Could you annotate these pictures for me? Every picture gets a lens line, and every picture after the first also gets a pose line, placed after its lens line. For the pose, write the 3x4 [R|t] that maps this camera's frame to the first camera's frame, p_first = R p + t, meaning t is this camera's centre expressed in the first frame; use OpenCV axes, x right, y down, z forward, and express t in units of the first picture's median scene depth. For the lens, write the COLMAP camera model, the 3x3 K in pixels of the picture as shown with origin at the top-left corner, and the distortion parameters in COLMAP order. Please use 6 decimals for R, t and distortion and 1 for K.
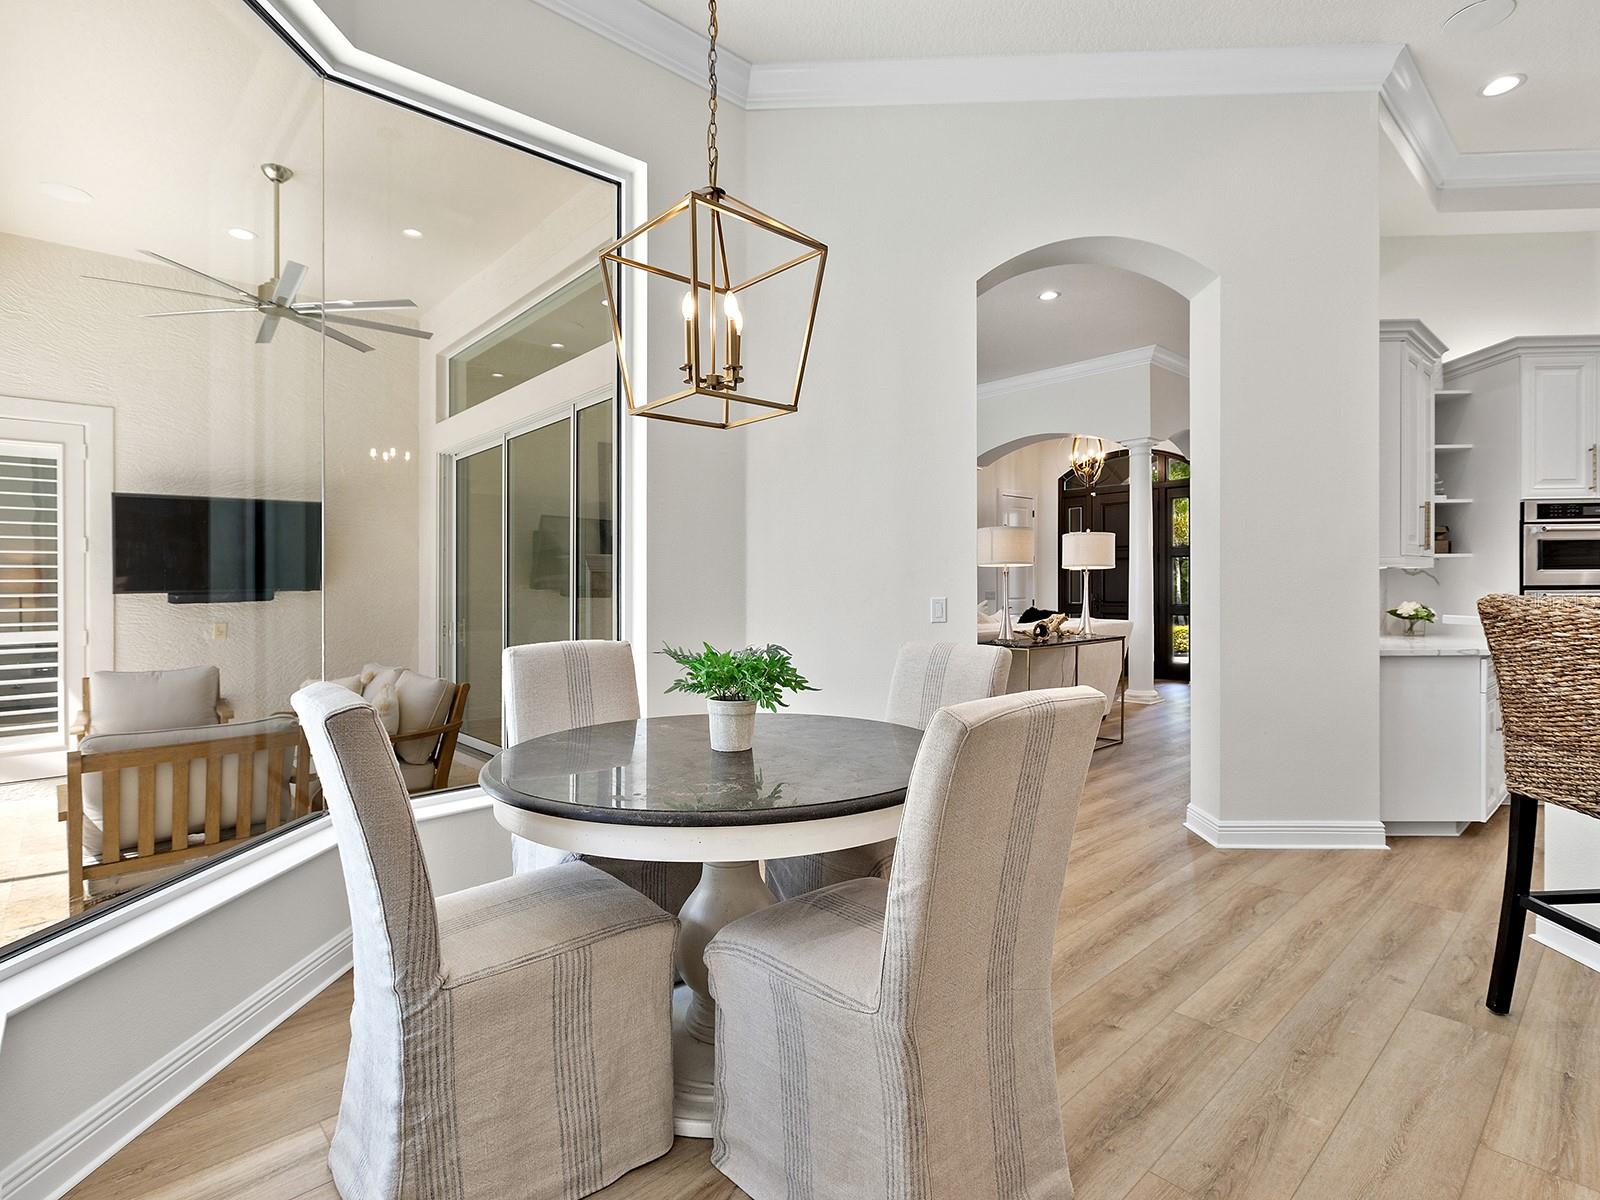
lens RADIAL K [[807.0, 0, 816.3], [0, 807.0, 593.9], [0, 0, 1]] dist [0.003732, -0.000862]
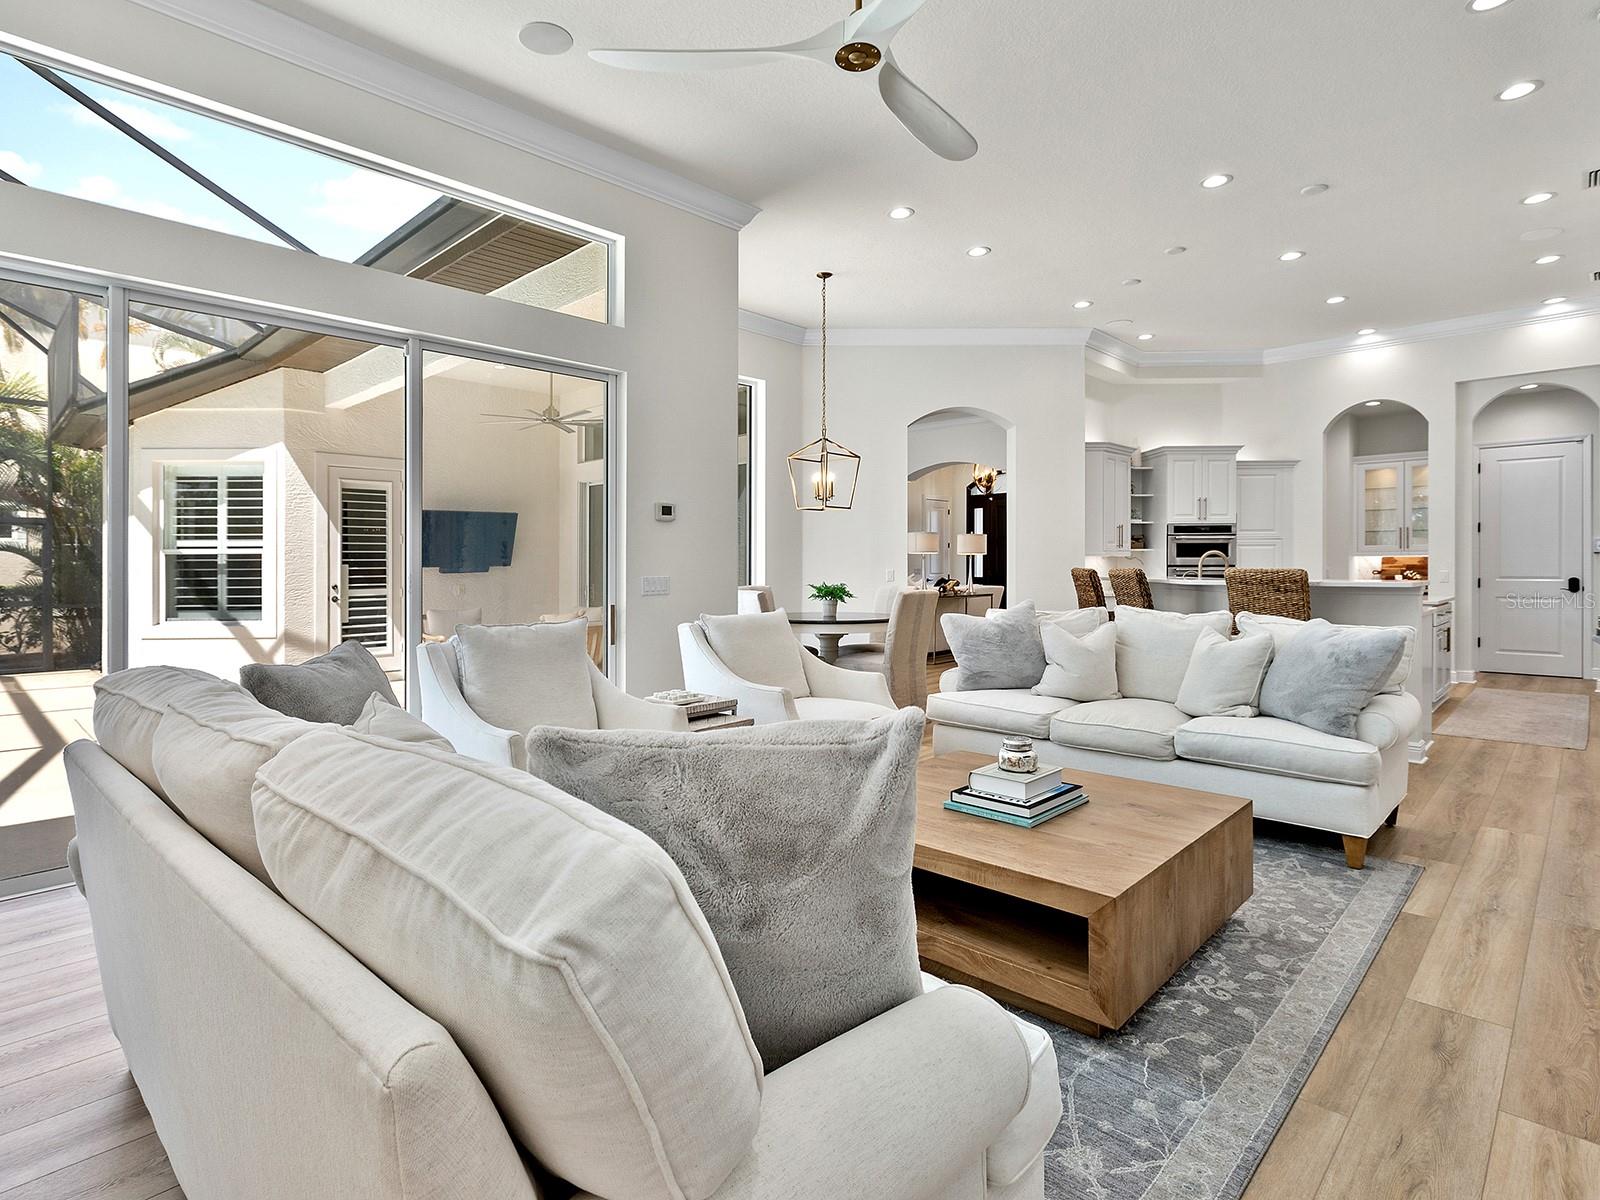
lens RADIAL K [[807.0, 0, 792.2], [0, 807.0, 584.7], [0, 0, 1]] dist [0.003732, -0.000862]
pose [[0.998547, 0.001443, 0.053864, -0.228967], [-0.002282, 0.999877, 0.015515, 0.011986], [-0.053835, -0.015616, 0.998428, -1.157470]]
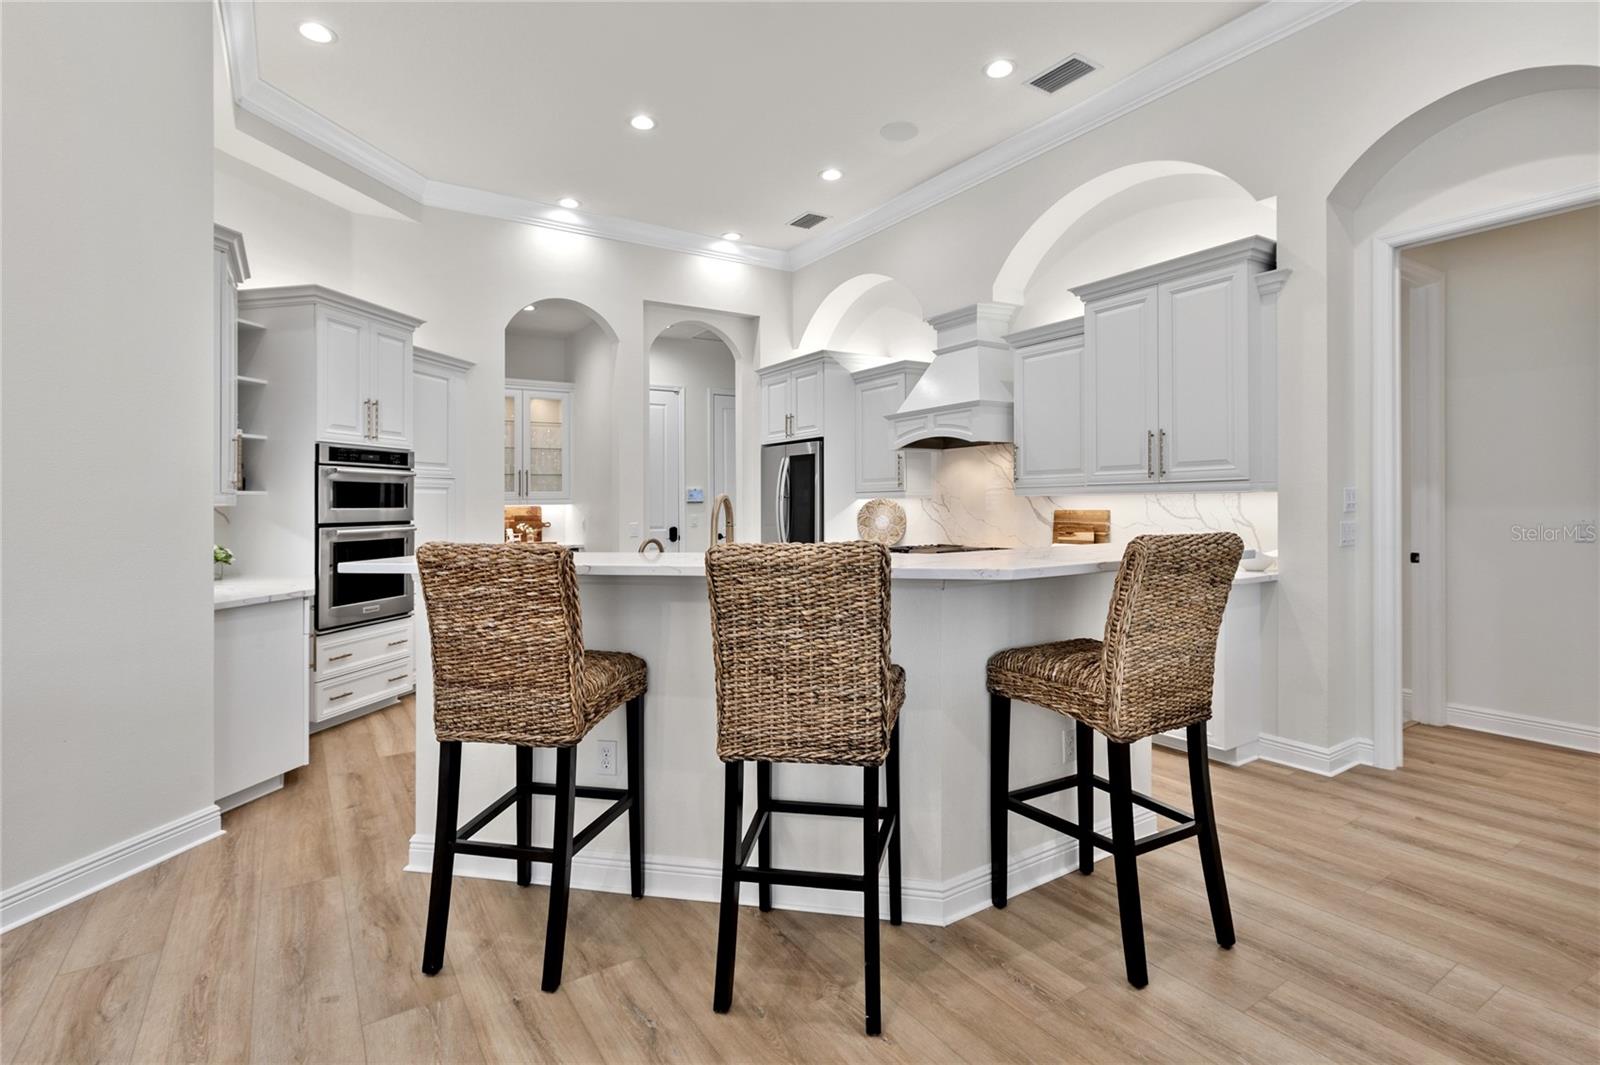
lens RADIAL K [[765.2, 0, 781.4], [0, 765.2, 505.2], [0, 0, 1]] dist [0.002534, -0.000804]
pose [[0.180161, 0.003007, 0.983632, 0.007985], [0.018855, 0.999801, -0.006509, -0.018789], [-0.983456, 0.019719, 0.180069, 0.266118]]
